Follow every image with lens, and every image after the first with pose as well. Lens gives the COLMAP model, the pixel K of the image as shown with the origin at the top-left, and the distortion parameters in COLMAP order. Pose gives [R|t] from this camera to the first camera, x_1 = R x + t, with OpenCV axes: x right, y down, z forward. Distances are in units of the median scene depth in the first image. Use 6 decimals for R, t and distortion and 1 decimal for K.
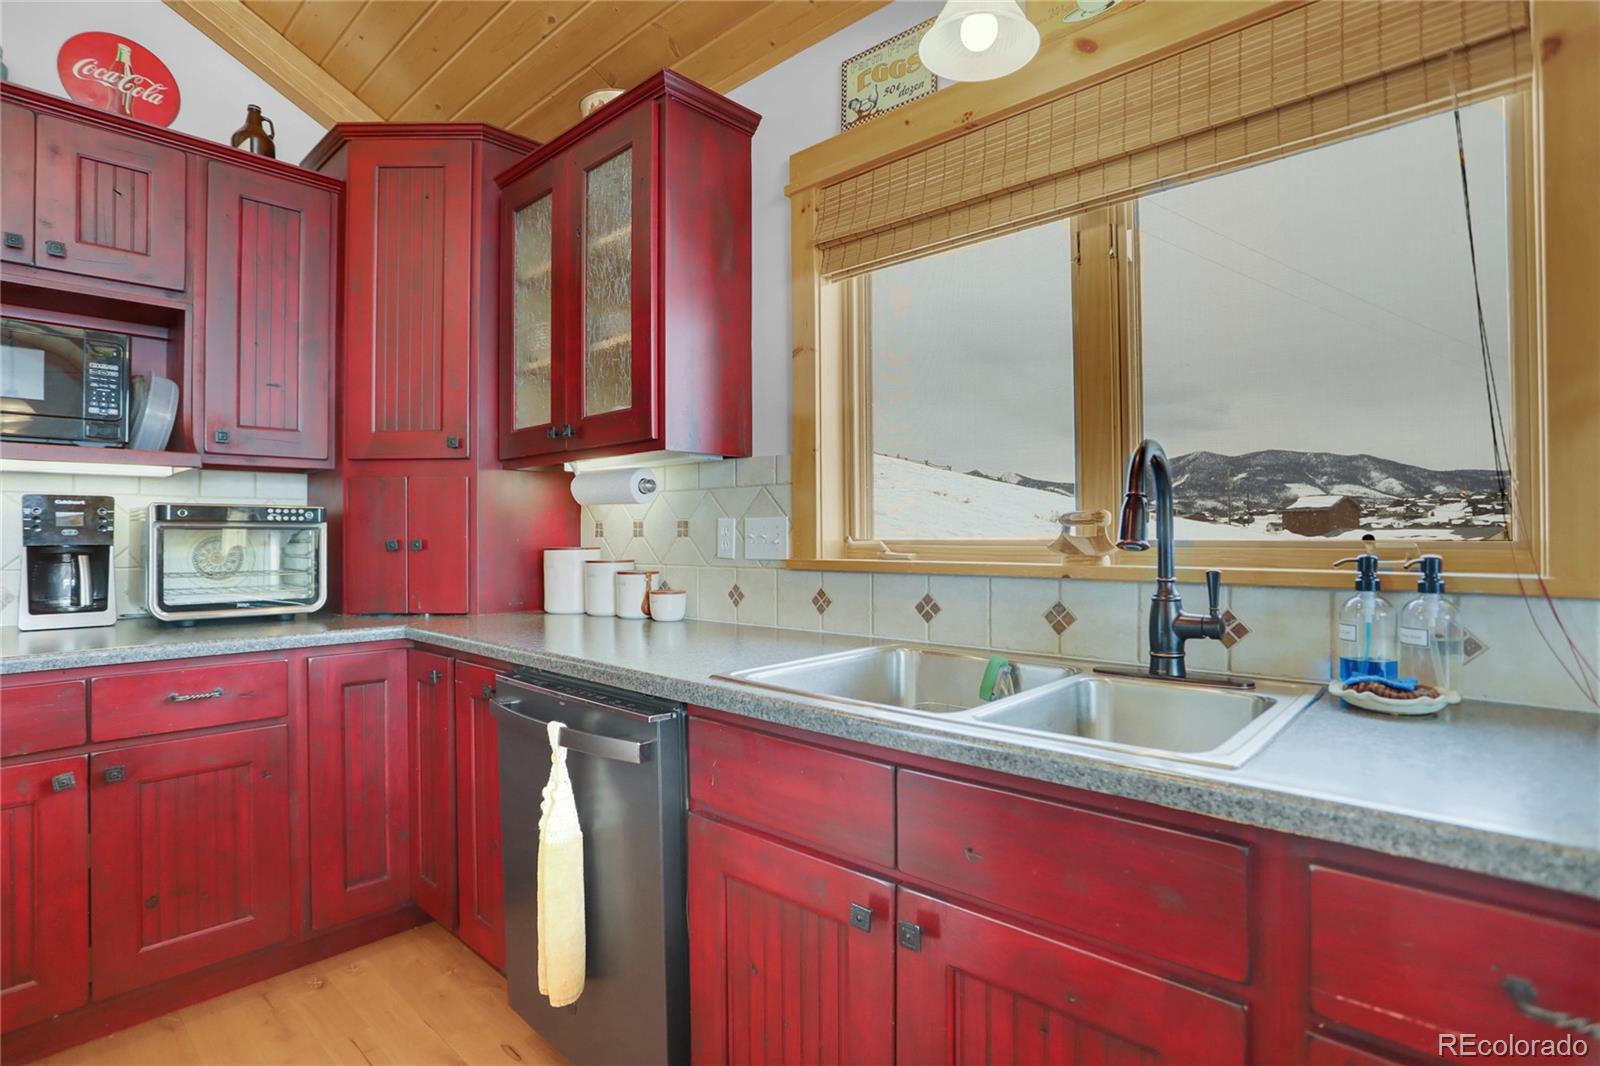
lens RADIAL K [[791.1, 0, 797.0], [0, 791.1, 530.8], [0, 0, 1]] dist [-0.042469, 0.012863]
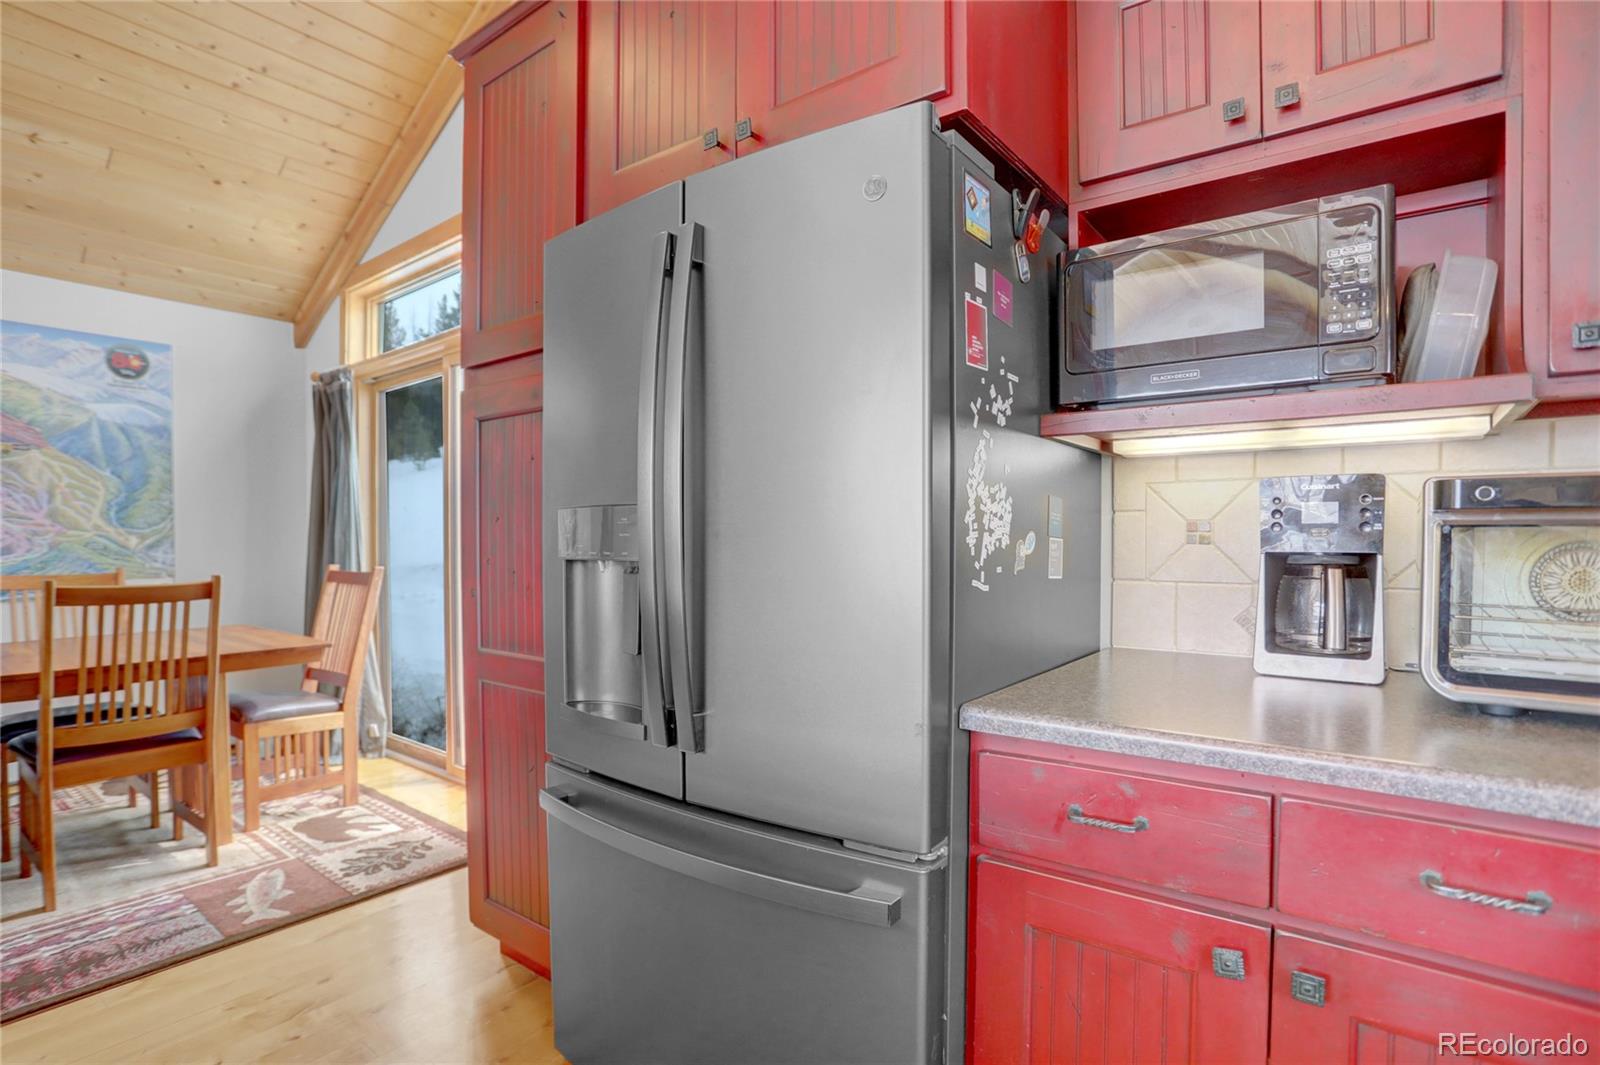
lens RADIAL K [[791.1, 0, 786.5], [0, 791.1, 544.9], [0, 0, 1]] dist [-0.042469, 0.012863]
pose [[0.078904, 0.015579, -0.996760, -0.323248], [0.002171, 0.999873, 0.015800, 0.001133], [0.996880, -0.003411, 0.078860, 0.496153]]
